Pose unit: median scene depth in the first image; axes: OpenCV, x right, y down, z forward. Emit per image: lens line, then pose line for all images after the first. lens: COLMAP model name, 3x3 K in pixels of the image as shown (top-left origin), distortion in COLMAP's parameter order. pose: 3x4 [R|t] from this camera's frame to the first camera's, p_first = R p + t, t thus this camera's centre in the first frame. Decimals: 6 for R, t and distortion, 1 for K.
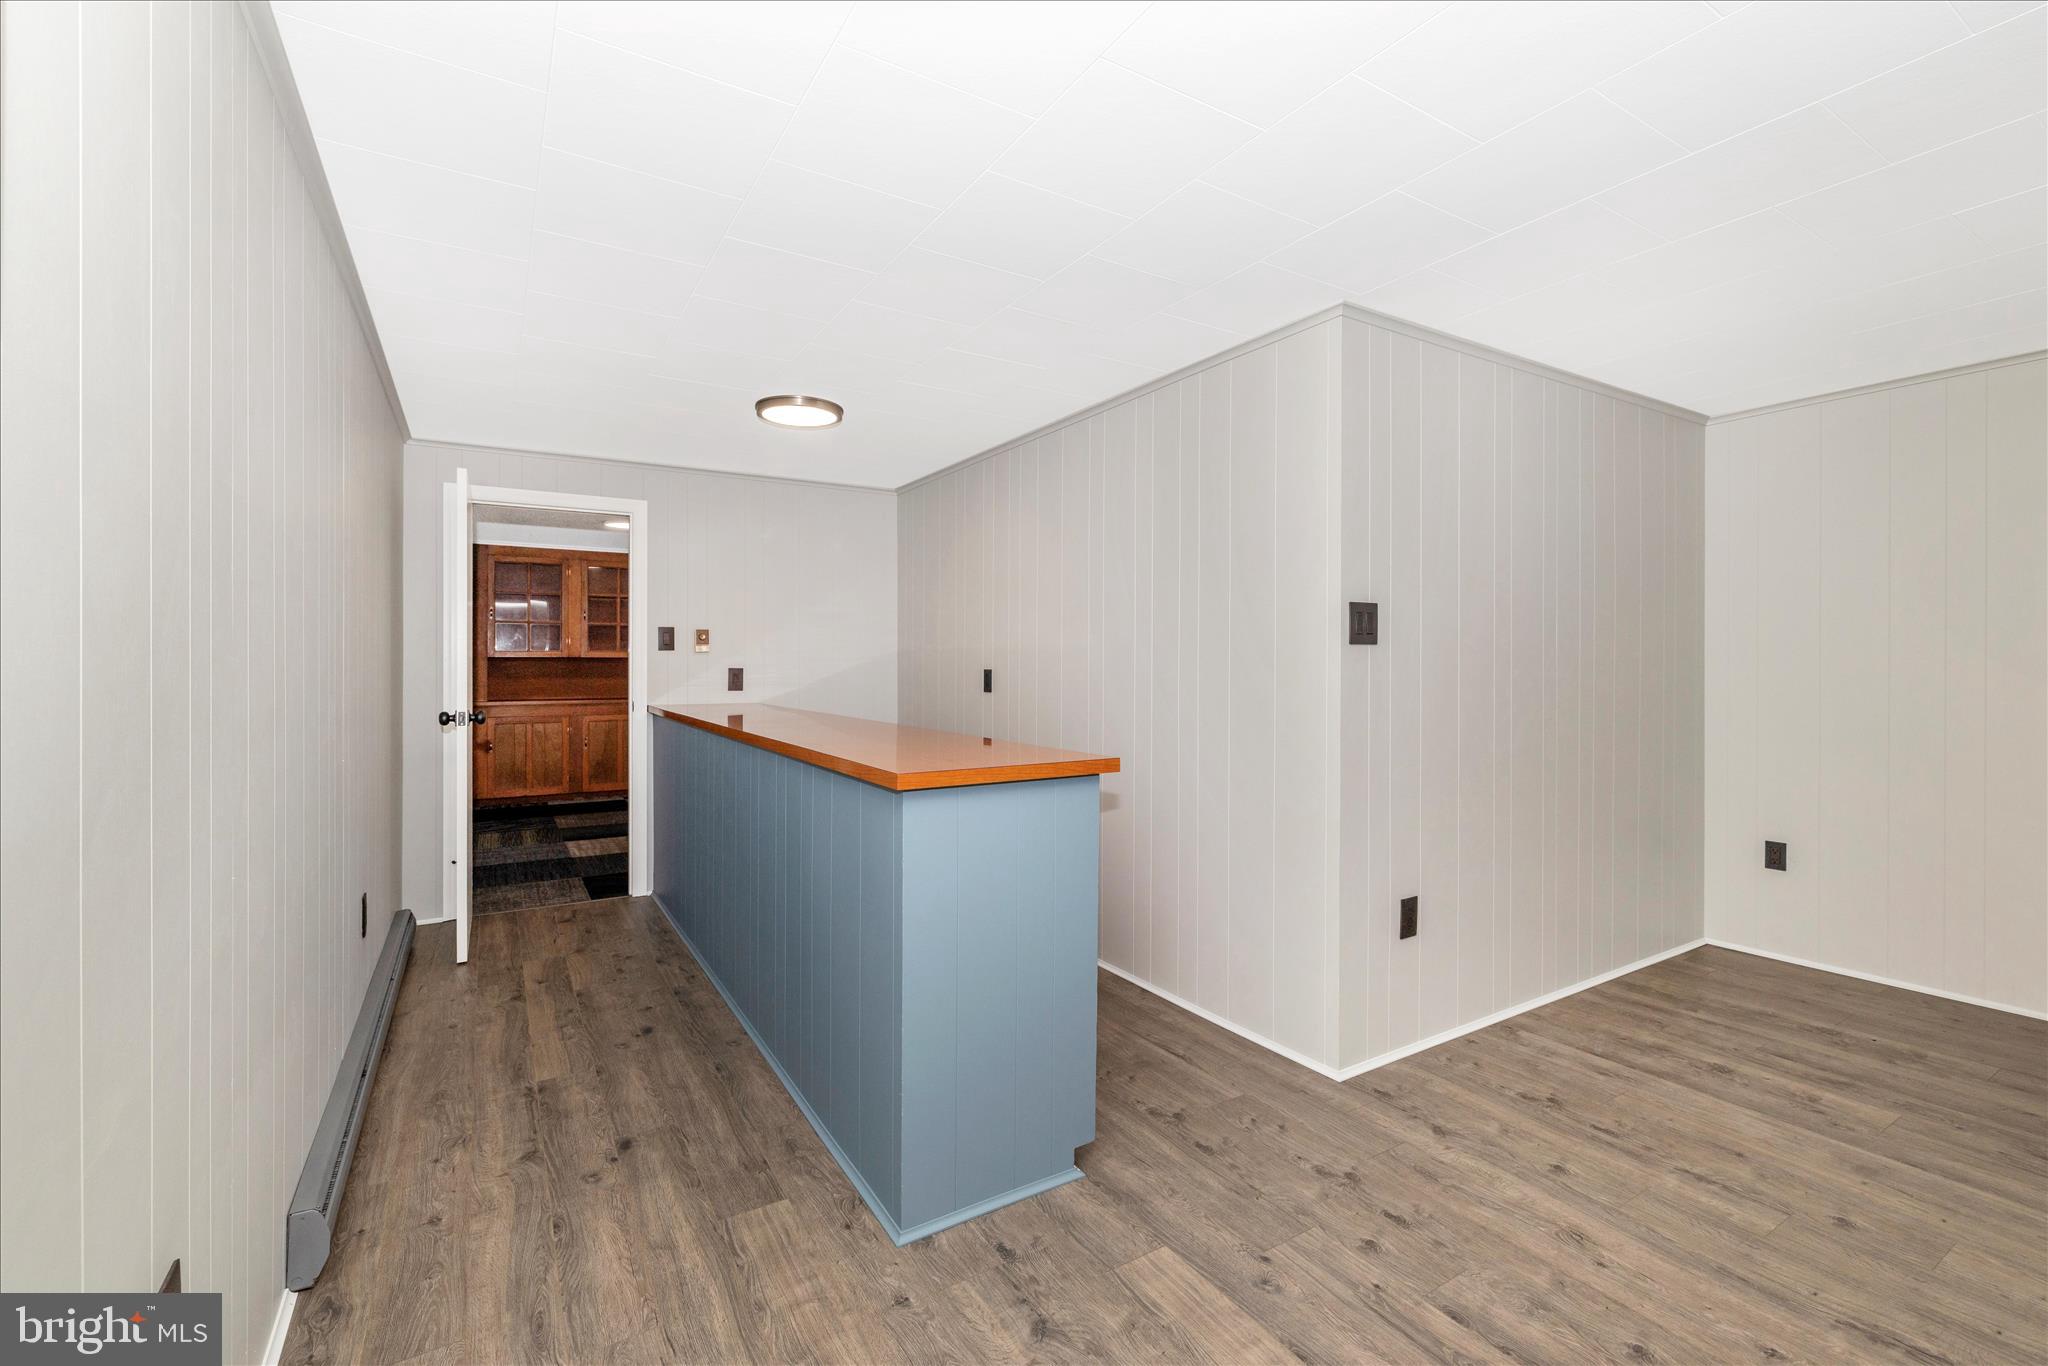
lens RADIAL K [[889.9, 0, 1029.5], [0, 889.9, 670.9], [0, 0, 1]] dist [-0.002771, 0.000696]
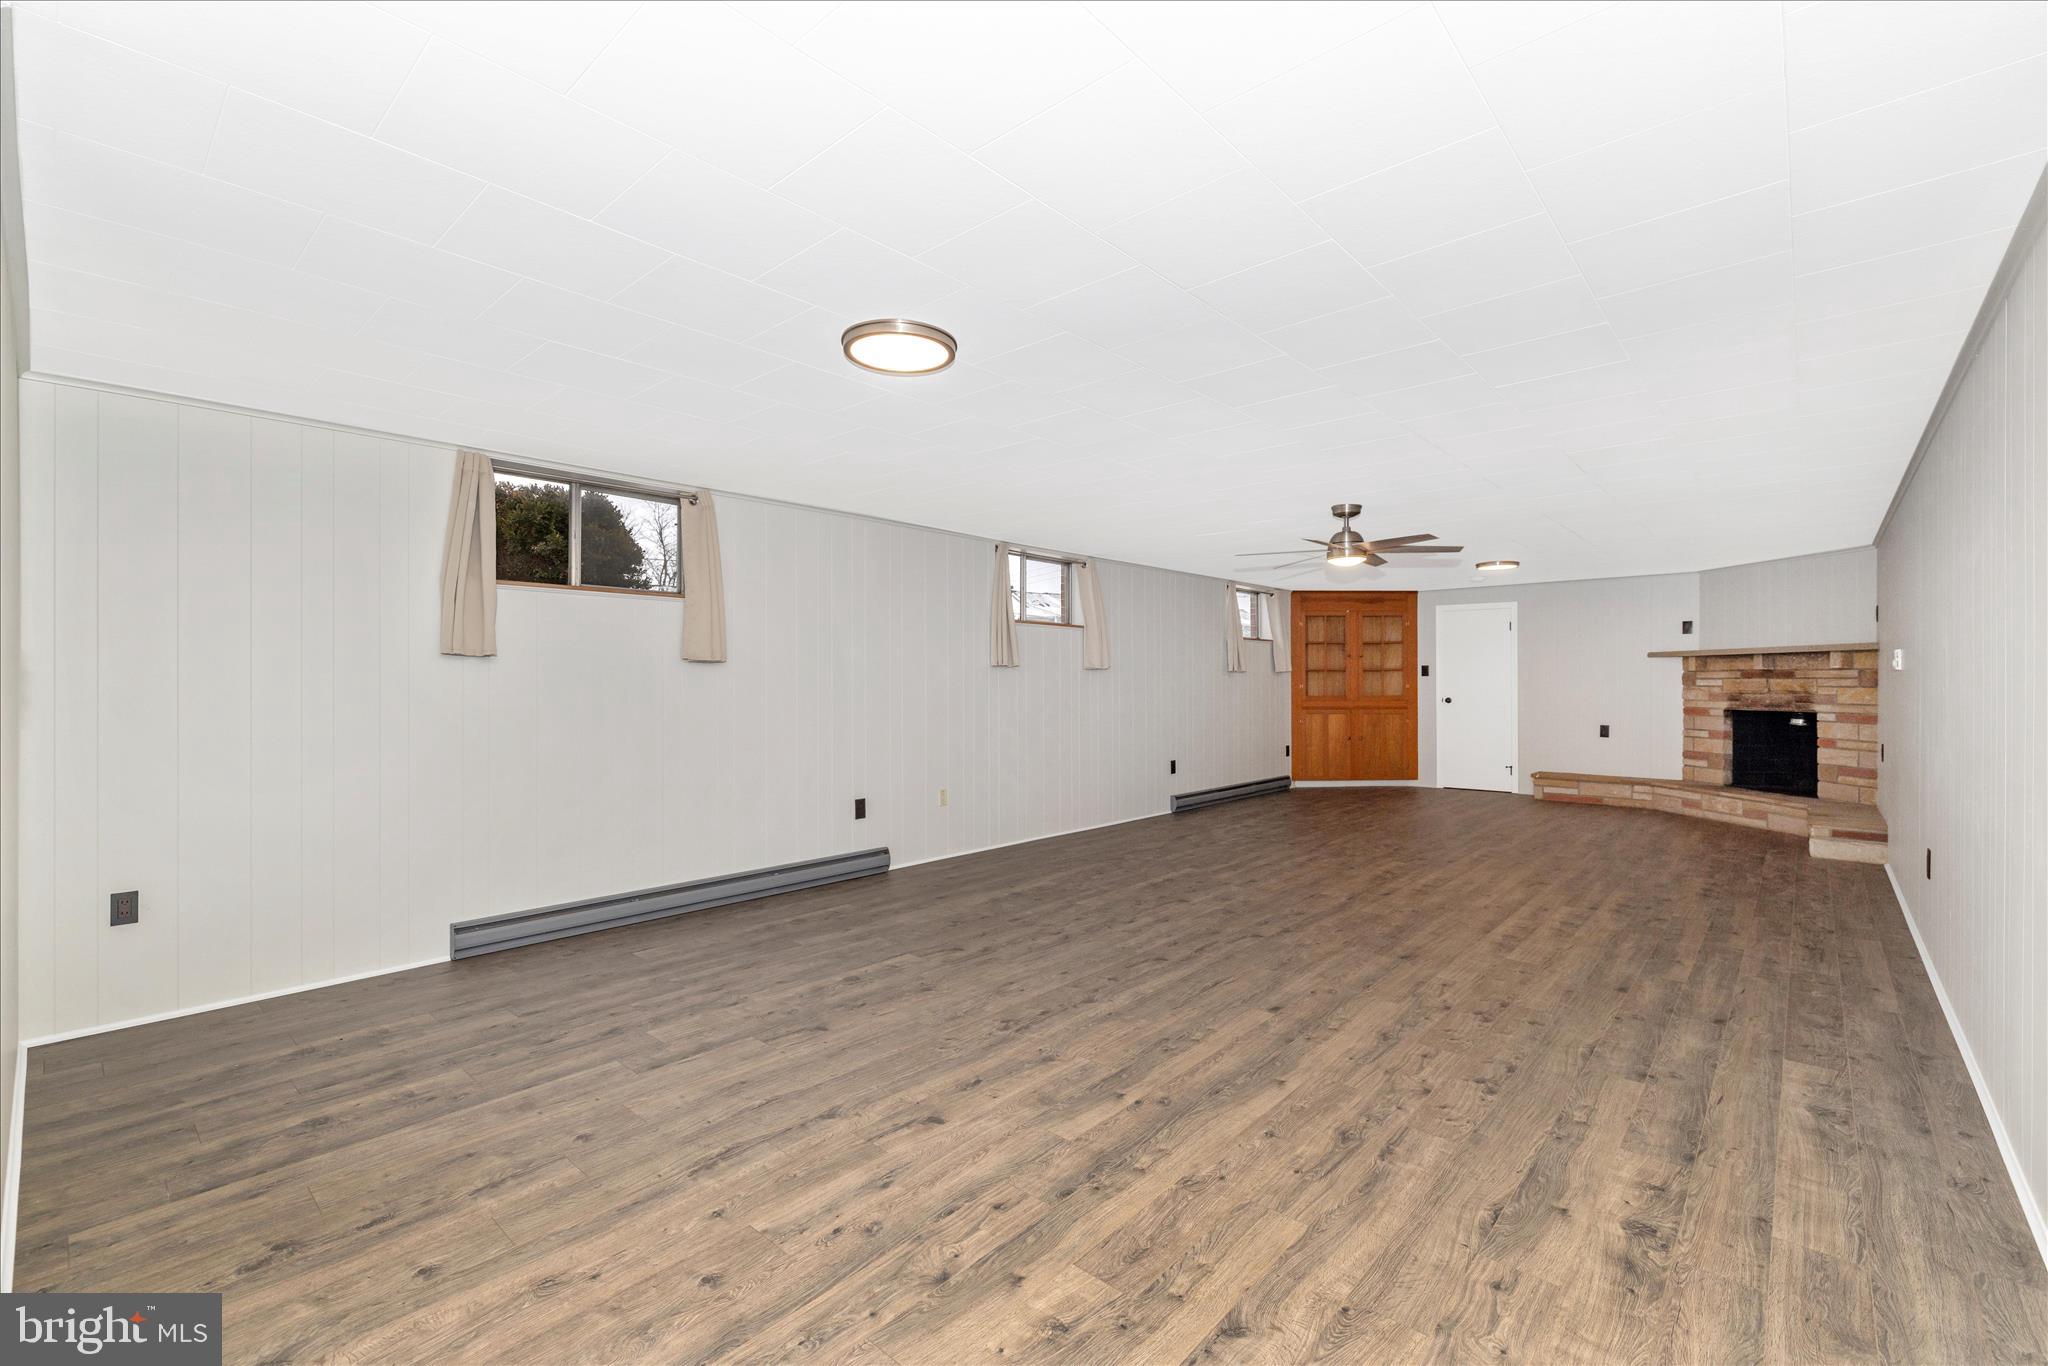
lens RADIAL K [[889.9, 0, 1028.3], [0, 889.9, 682.3], [0, 0, 1]] dist [-0.002771, 0.000696]
pose [[-0.292637, 0.000095, 0.956223, -0.349249], [0.010877, 0.999936, 0.003230, -0.003569], [-0.956162, 0.011346, -0.292620, 0.612583]]
